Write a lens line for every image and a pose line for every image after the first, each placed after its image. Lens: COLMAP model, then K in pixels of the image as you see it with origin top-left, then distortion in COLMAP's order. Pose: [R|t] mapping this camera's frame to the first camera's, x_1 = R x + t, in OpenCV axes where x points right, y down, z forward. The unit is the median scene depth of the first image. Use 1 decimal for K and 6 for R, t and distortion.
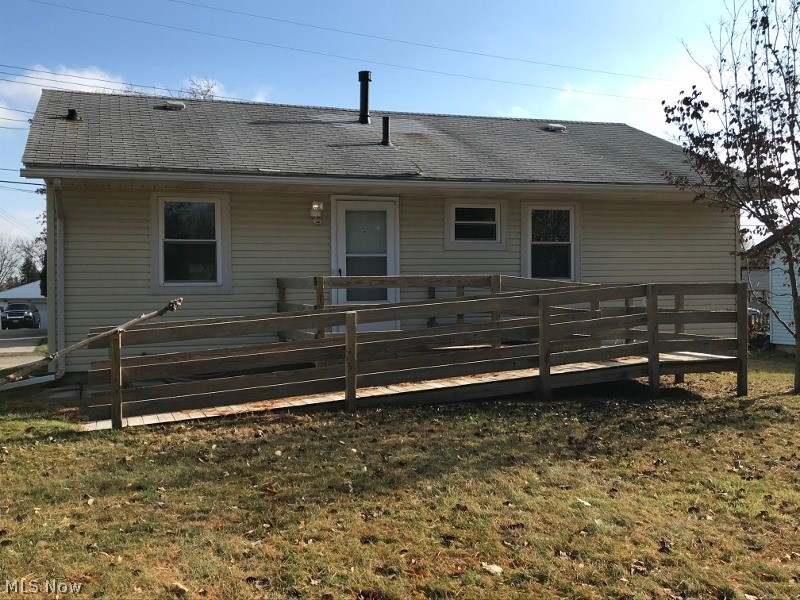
lens RADIAL K [[863.4, 0, 400.0], [0, 863.4, 300.0], [0, 0, 1]] dist [0.005995, -0.011655]
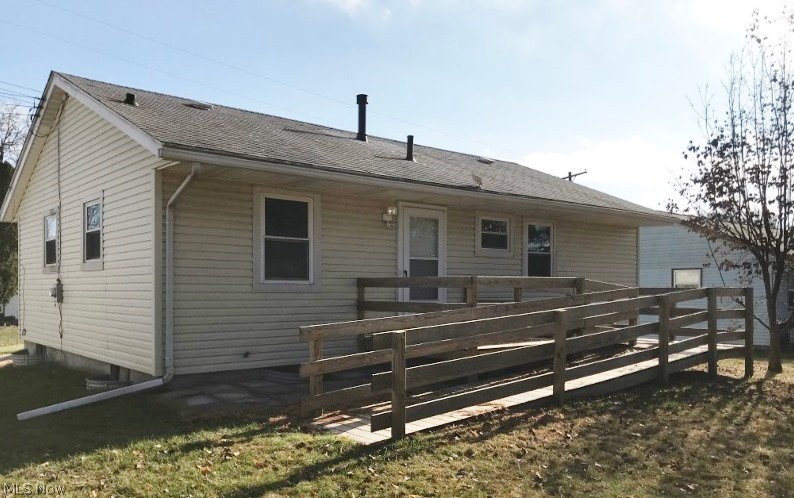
lens RADIAL K [[659.5, 0, 396.9], [0, 659.5, 298.1], [0, 0, 1]] dist [0.003666, 0.002143]
pose [[0.929718, 0.006425, 0.368217, -0.388379], [-0.004795, 0.999974, -0.005343, 0.003484], [-0.368242, 0.003202, 0.929725, 0.237174]]
